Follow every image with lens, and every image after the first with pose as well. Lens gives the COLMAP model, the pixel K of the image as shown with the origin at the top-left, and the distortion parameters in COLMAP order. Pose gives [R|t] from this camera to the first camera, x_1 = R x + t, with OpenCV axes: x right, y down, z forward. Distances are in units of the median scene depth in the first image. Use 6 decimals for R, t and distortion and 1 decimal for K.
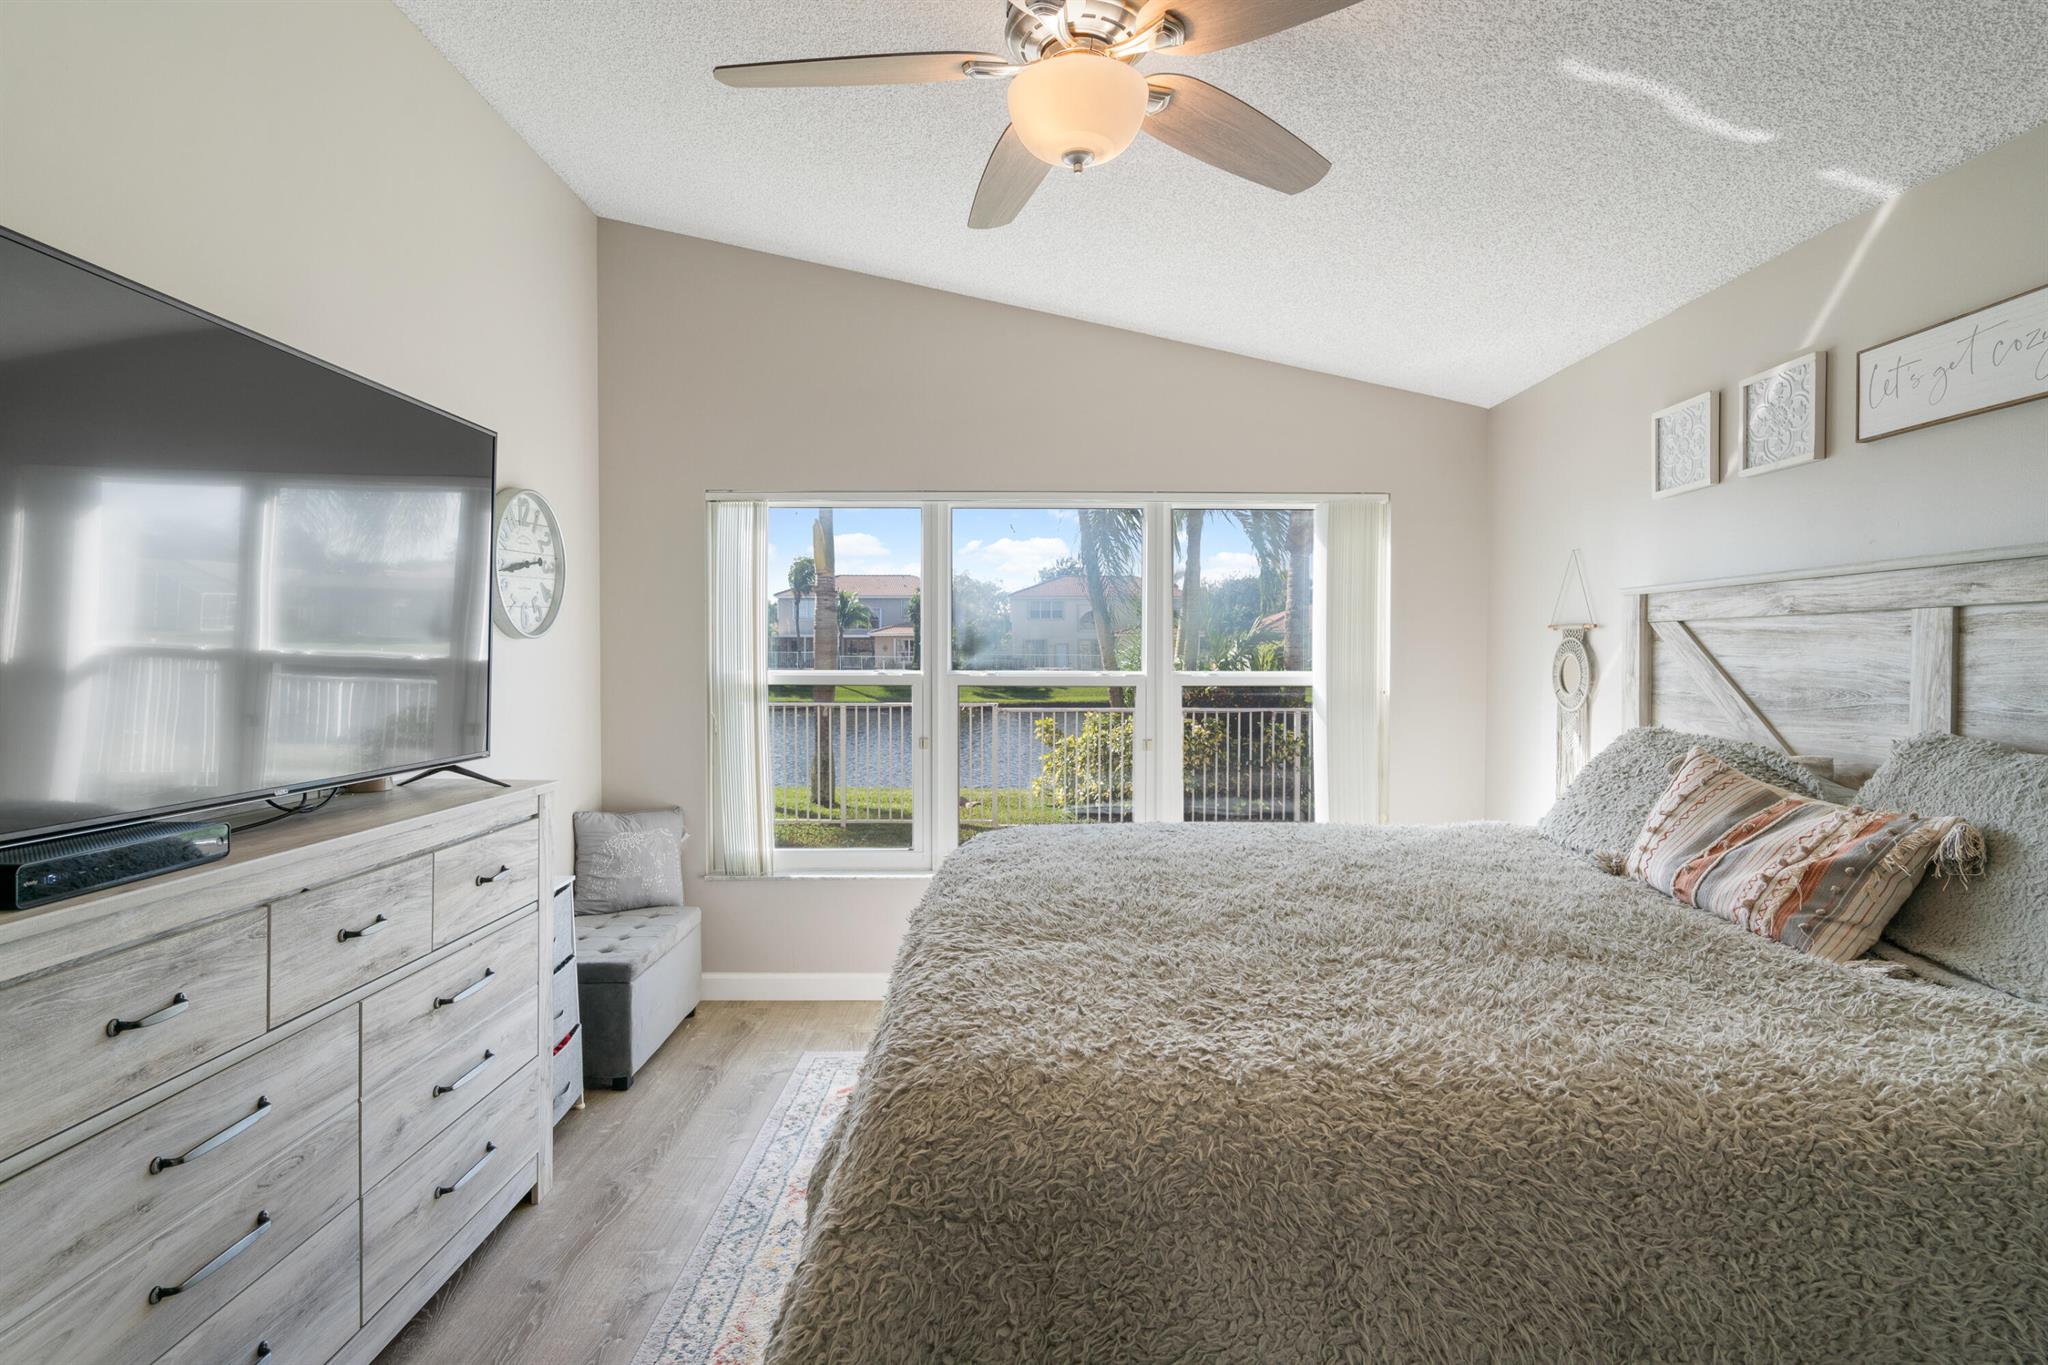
lens RADIAL K [[1011.5, 0, 1024.7], [0, 1011.5, 666.9], [0, 0, 1]] dist [0.003215, 0.000185]
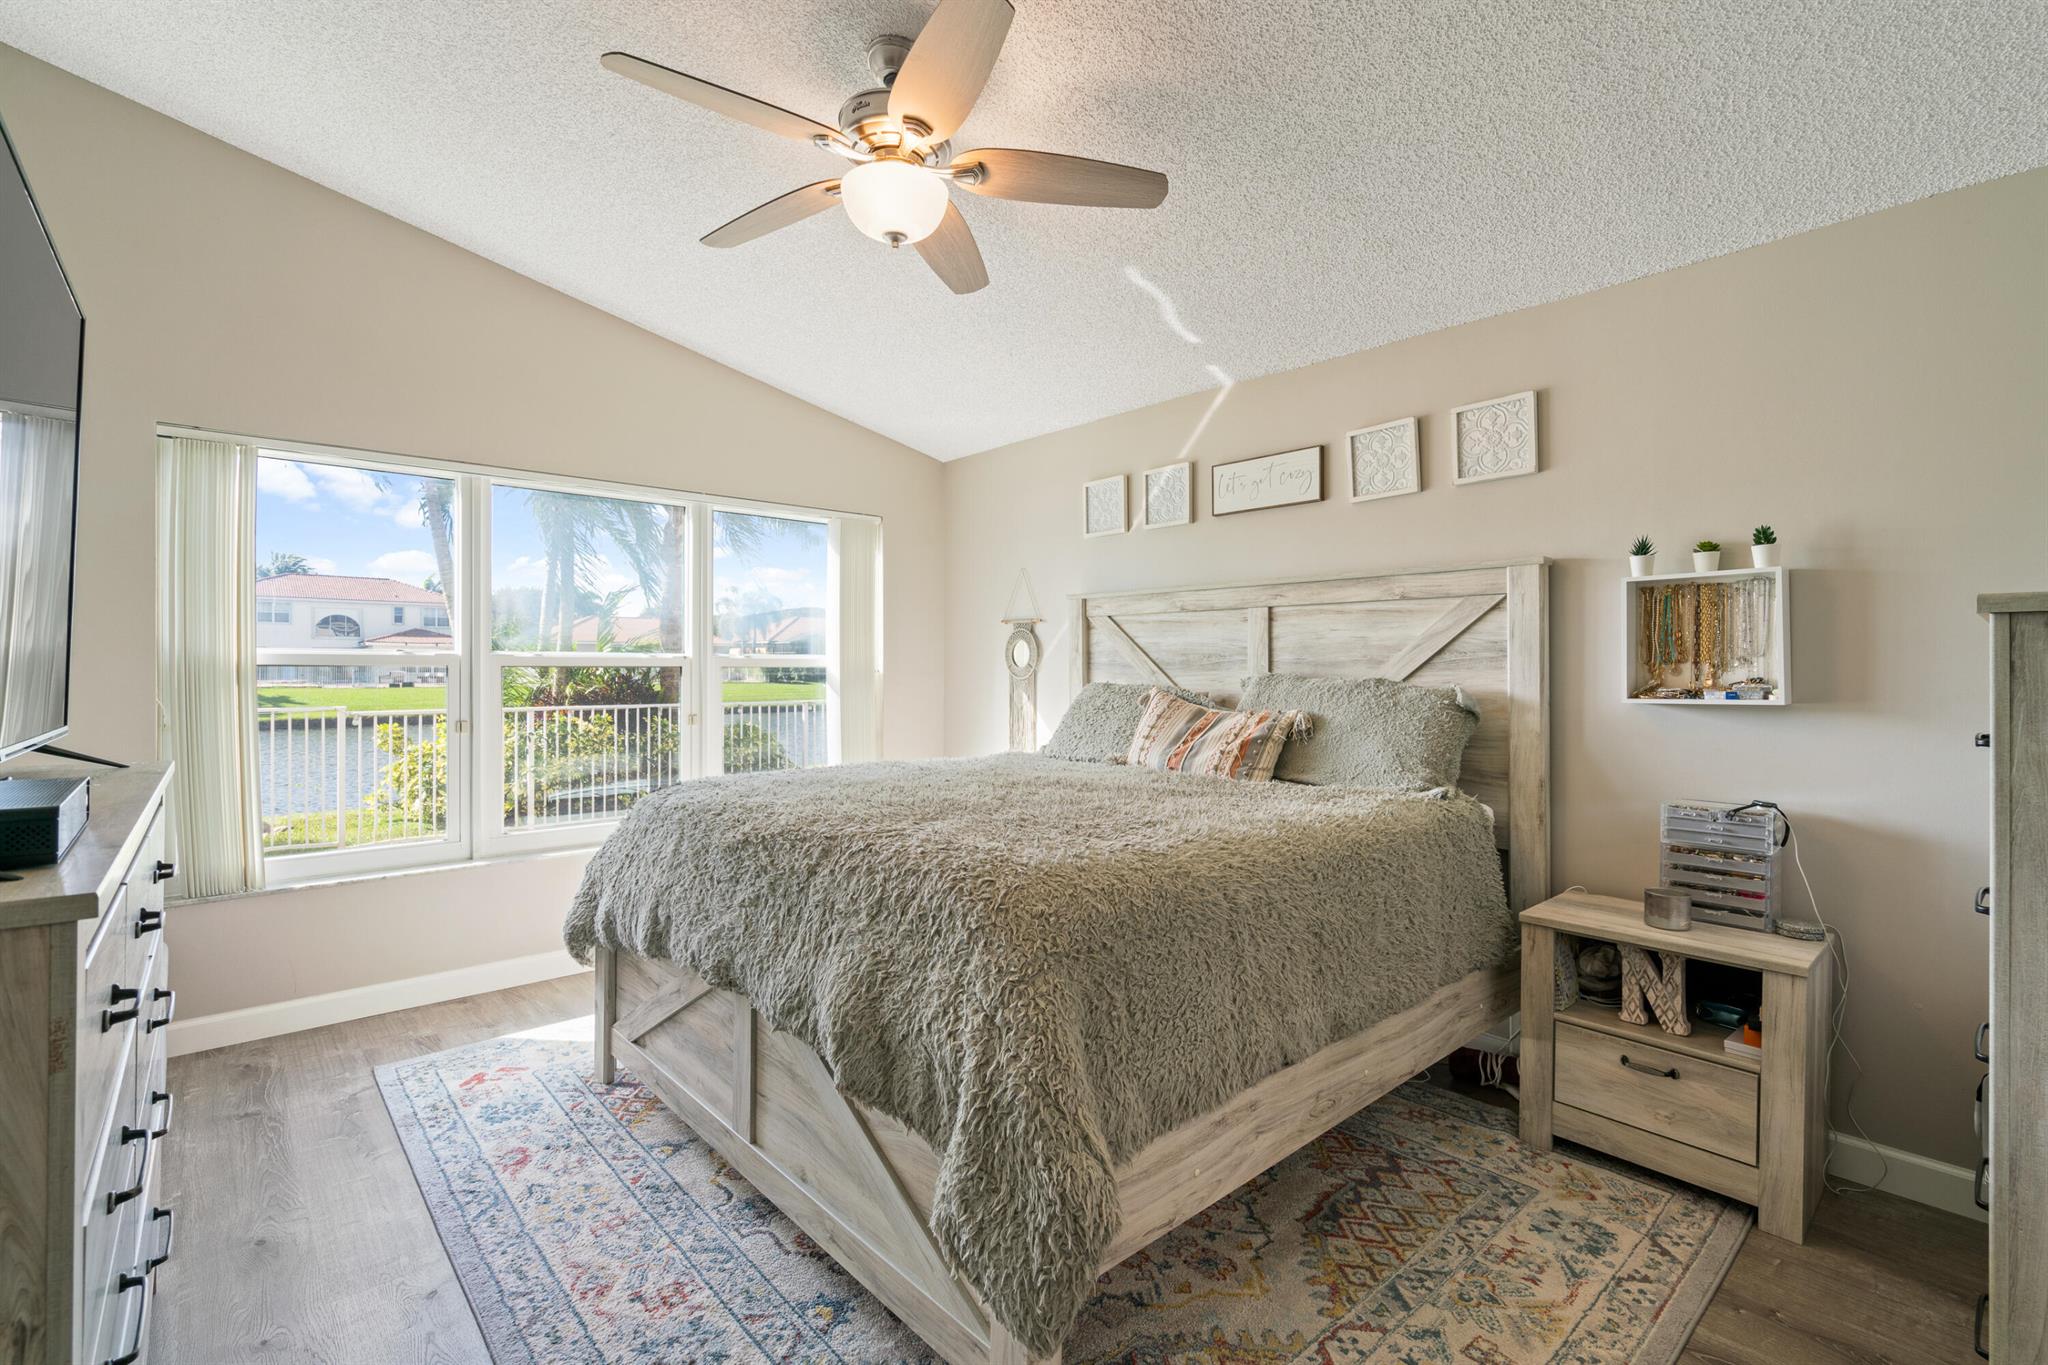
lens RADIAL K [[933.2, 0, 1026.4], [0, 933.2, 658.5], [0, 0, 1]] dist [-0.002436, -0.000036]
pose [[0.748230, 0.005826, 0.663414, -0.516708], [0.007863, 0.999813, -0.017649, 0.056803], [-0.663393, 0.018422, 0.748044, -0.011483]]
